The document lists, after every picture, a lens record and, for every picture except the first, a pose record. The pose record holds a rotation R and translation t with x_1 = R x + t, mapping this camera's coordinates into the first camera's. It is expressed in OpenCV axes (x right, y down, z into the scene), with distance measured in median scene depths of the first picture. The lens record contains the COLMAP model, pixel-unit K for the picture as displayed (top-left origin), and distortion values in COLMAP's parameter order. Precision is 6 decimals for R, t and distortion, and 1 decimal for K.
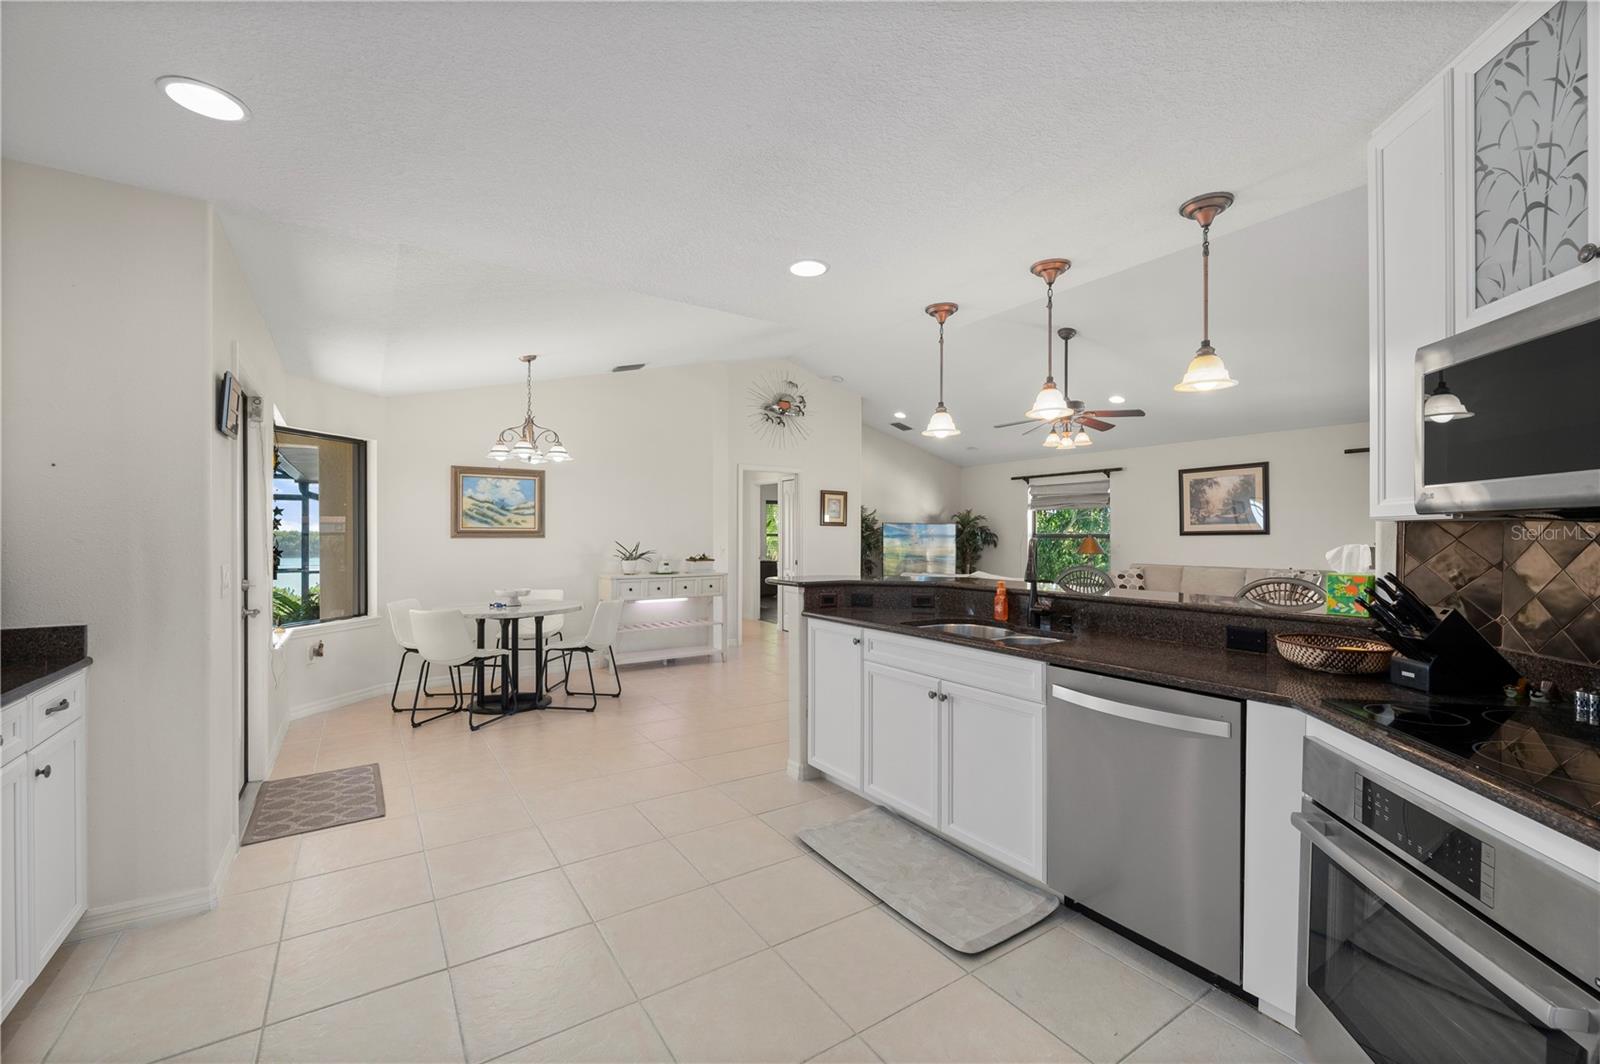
lens RADIAL K [[656.2, 0, 790.7], [0, 656.2, 531.9], [0, 0, 1]] dist [-0.003718, 0.000434]
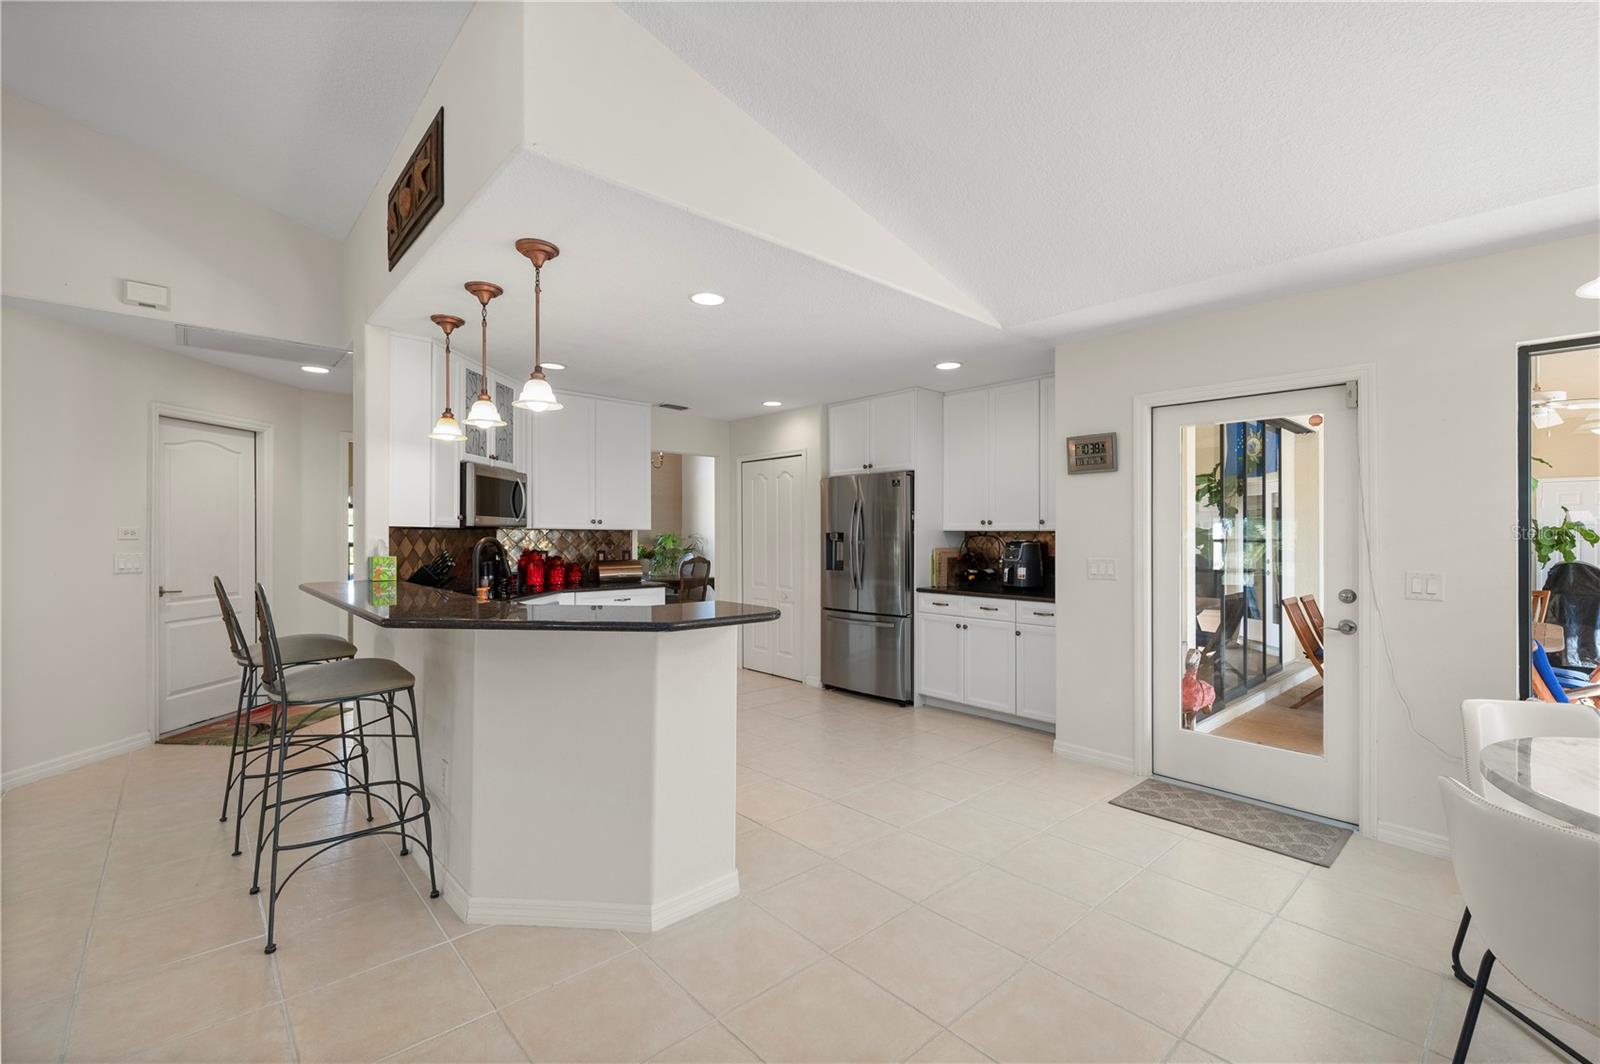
lens RADIAL K [[685.5, 0, 797.3], [0, 685.5, 529.9], [0, 0, 1]] dist [0.000088, -0.001341]
pose [[-0.988146, -0.007795, -0.153316, 0.027108], [-0.005807, 0.999893, -0.013405, 0.004503], [0.153404, -0.012356, -0.988086, 1.034758]]
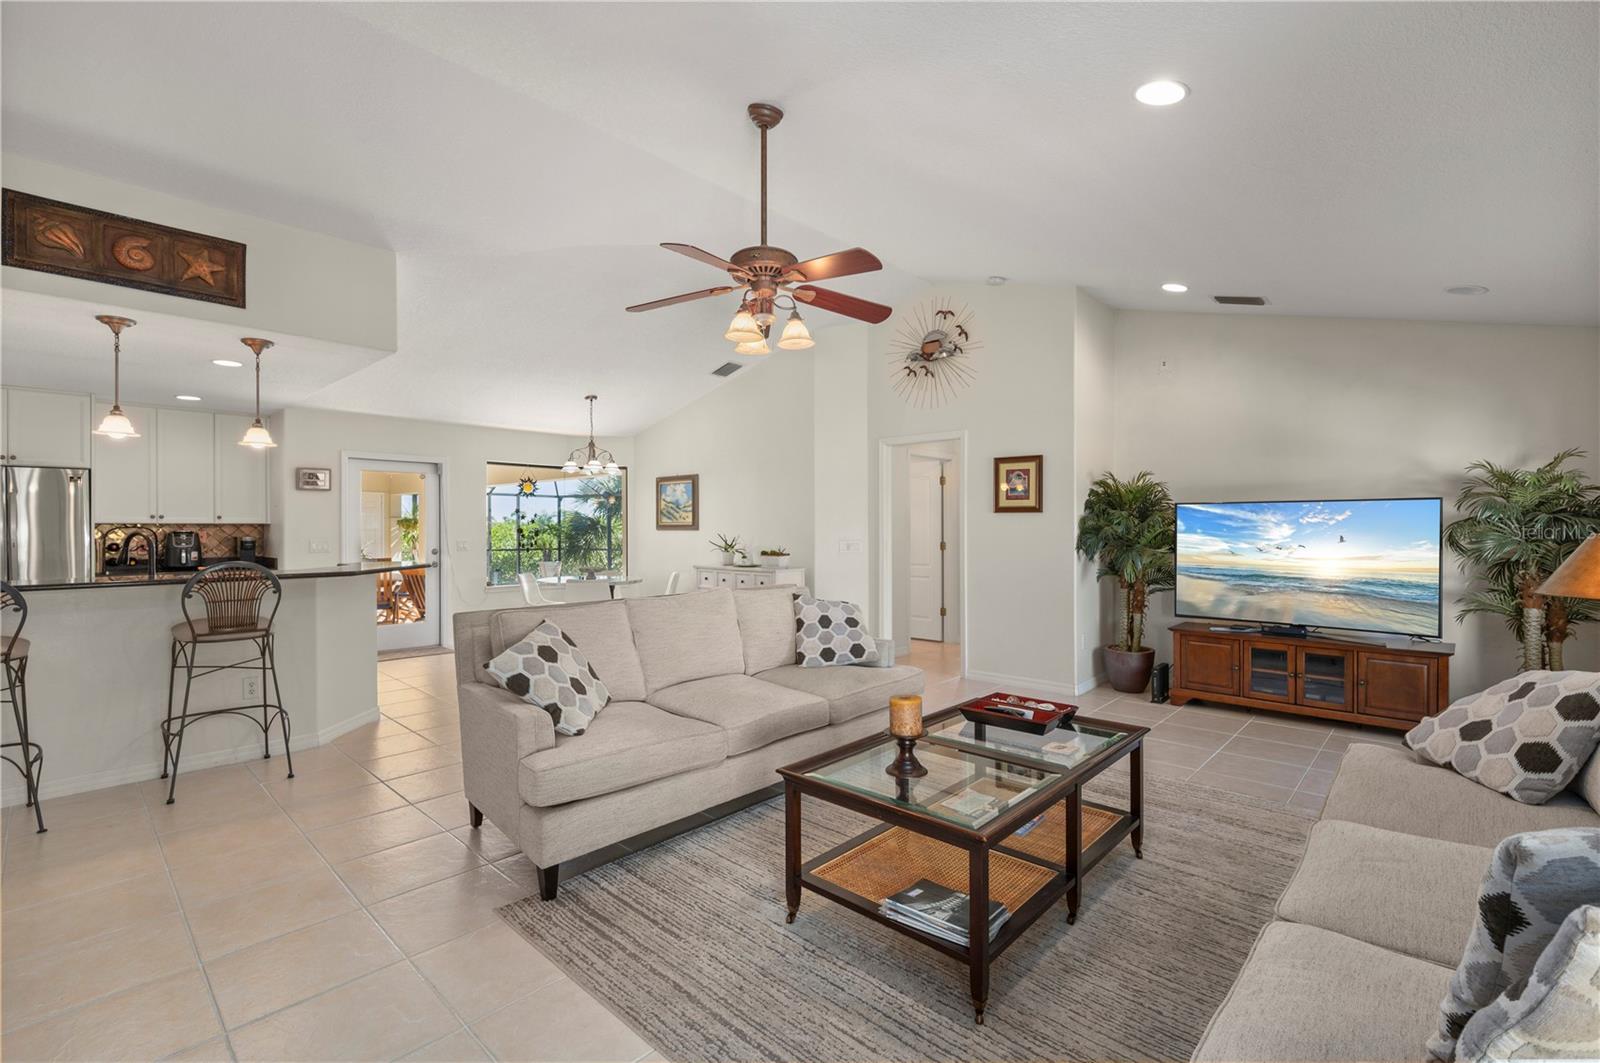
lens RADIAL K [[711.2, 0, 802.9], [0, 711.2, 531.8], [0, 0, 1]] dist [-0.000086, -0.001253]
pose [[0.242529, 0.004518, -0.970134, 0.981980], [0.006865, 0.999956, 0.006373, 0.005002], [0.970120, -0.008206, 0.242487, 0.918988]]
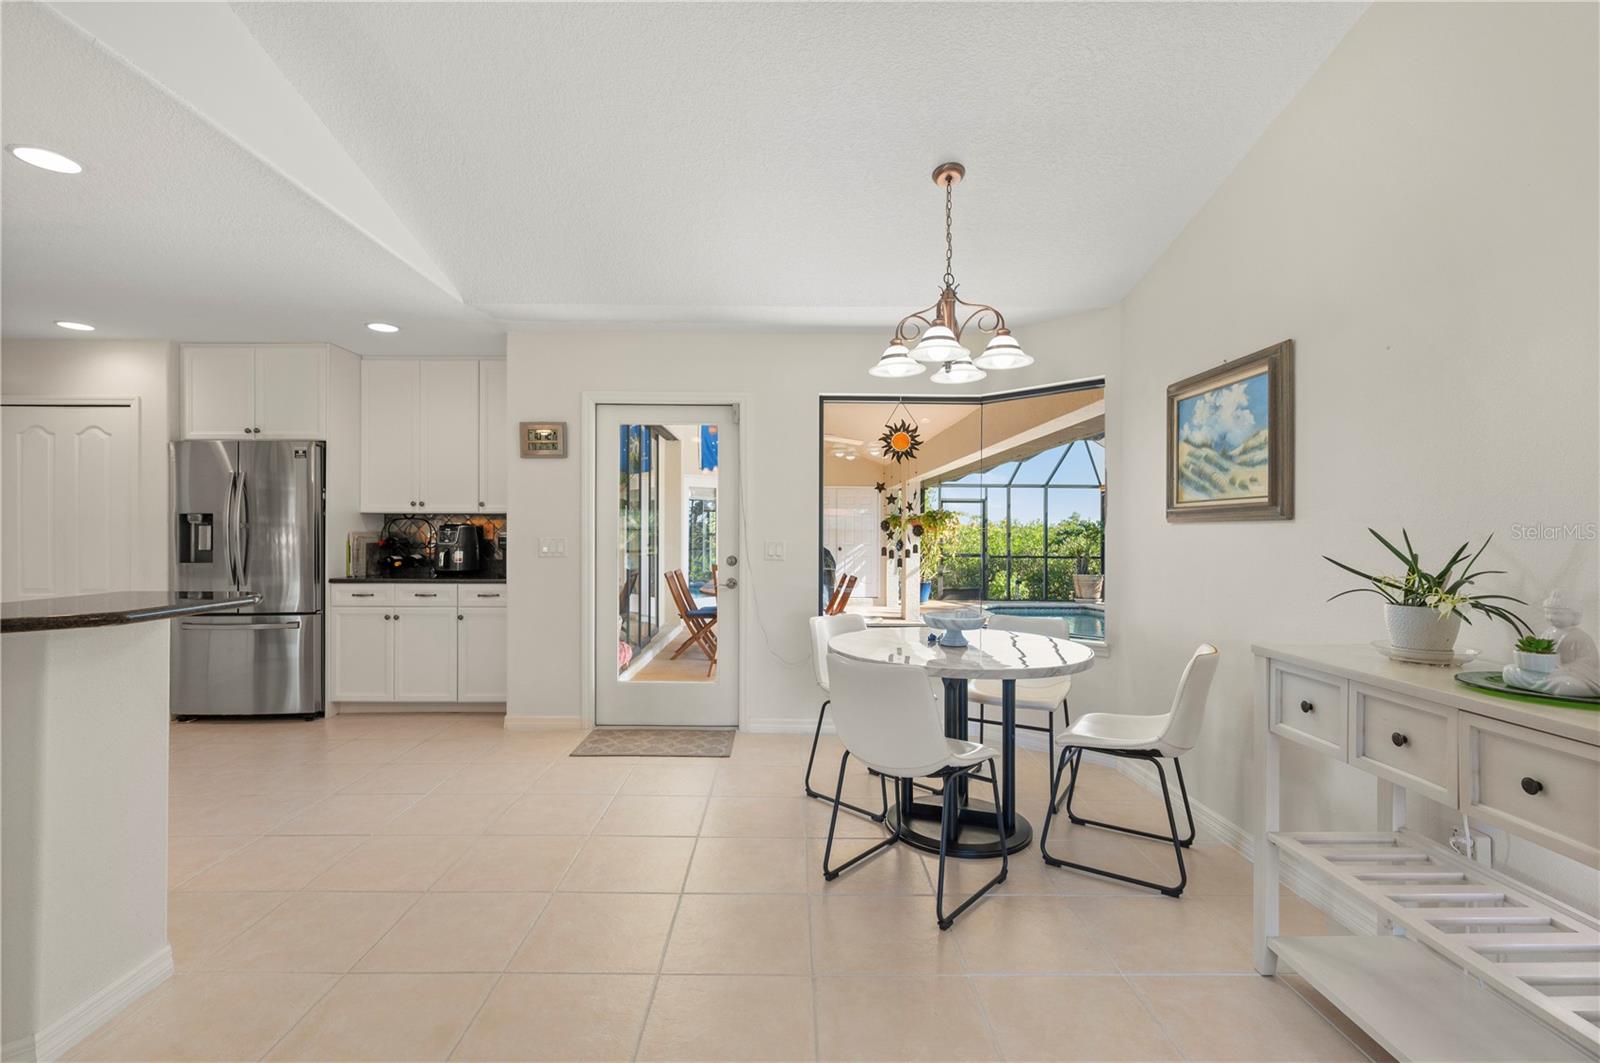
lens RADIAL K [[711.2, 0, 787.3], [0, 711.2, 530.7], [0, 0, 1]] dist [-0.000086, -0.001253]
pose [[-0.541564, -0.003735, -0.840651, 0.125480], [0.000406, 0.999989, -0.004705, 0.017720], [0.840659, -0.002889, -0.541557, 1.032527]]
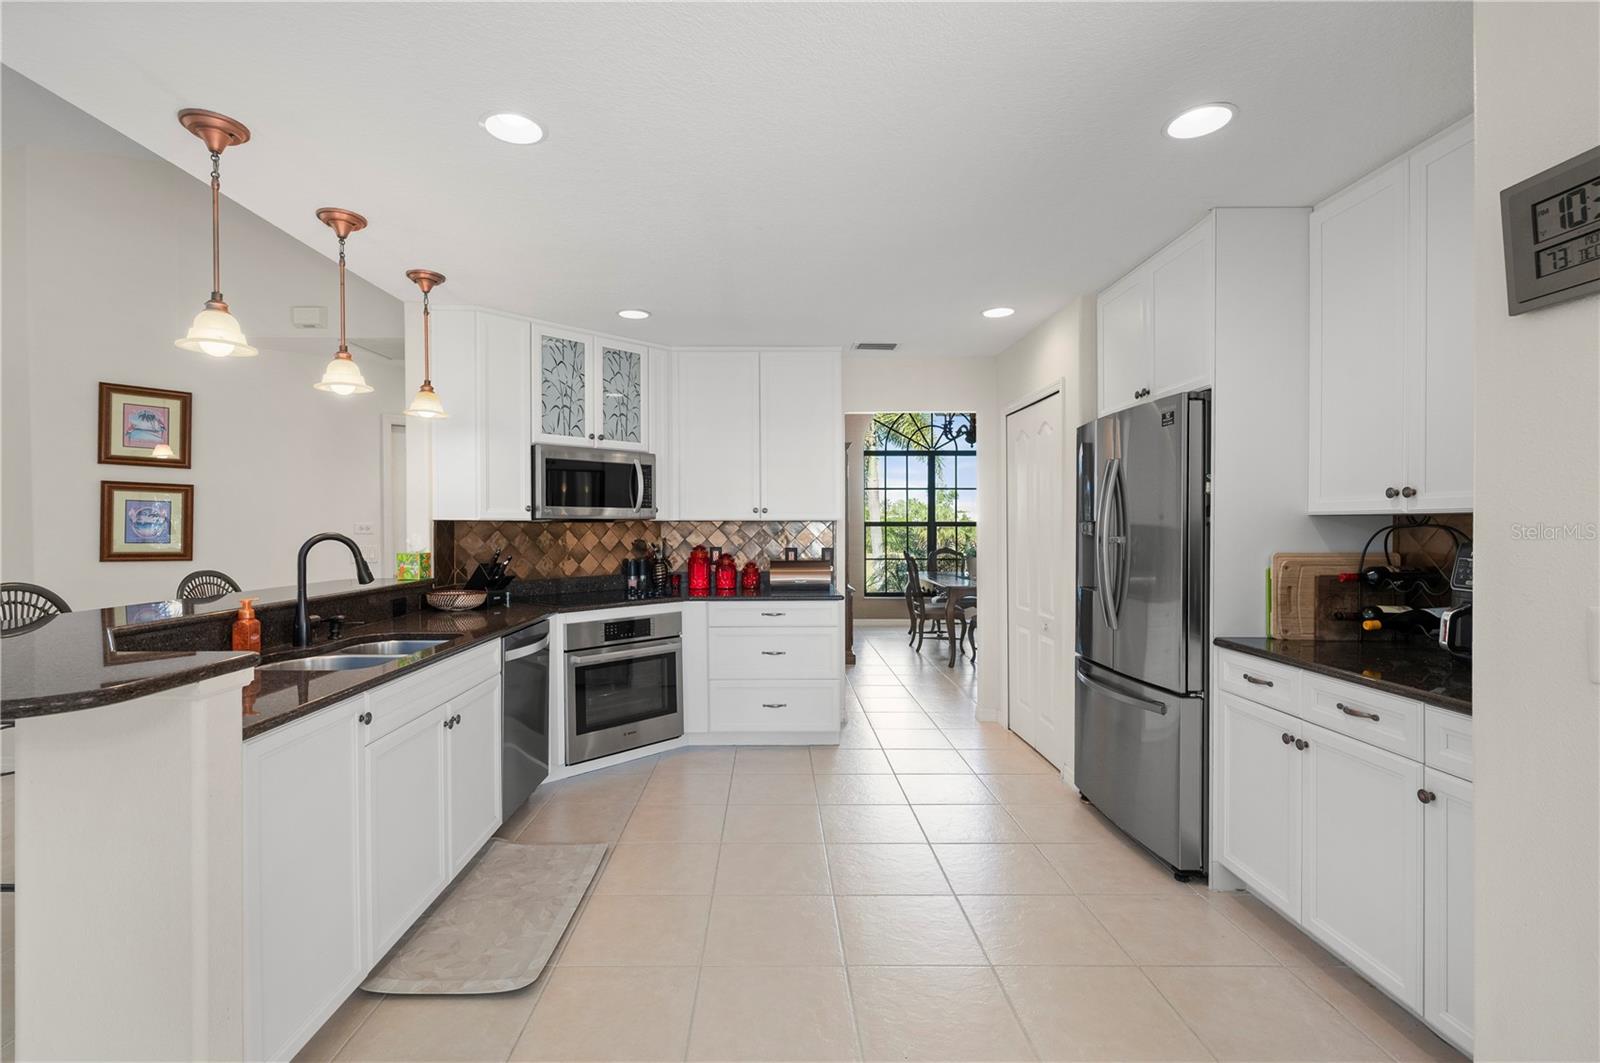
lens RADIAL K [[711.2, 0, 776.1], [0, 711.2, 531.9], [0, 0, 1]] dist [-0.000086, -0.001253]
pose [[-0.839007, -0.005509, 0.544093, -0.274893], [-0.002430, 0.999977, 0.006378, 0.000240], [-0.544115, 0.004029, -0.839001, 0.686815]]
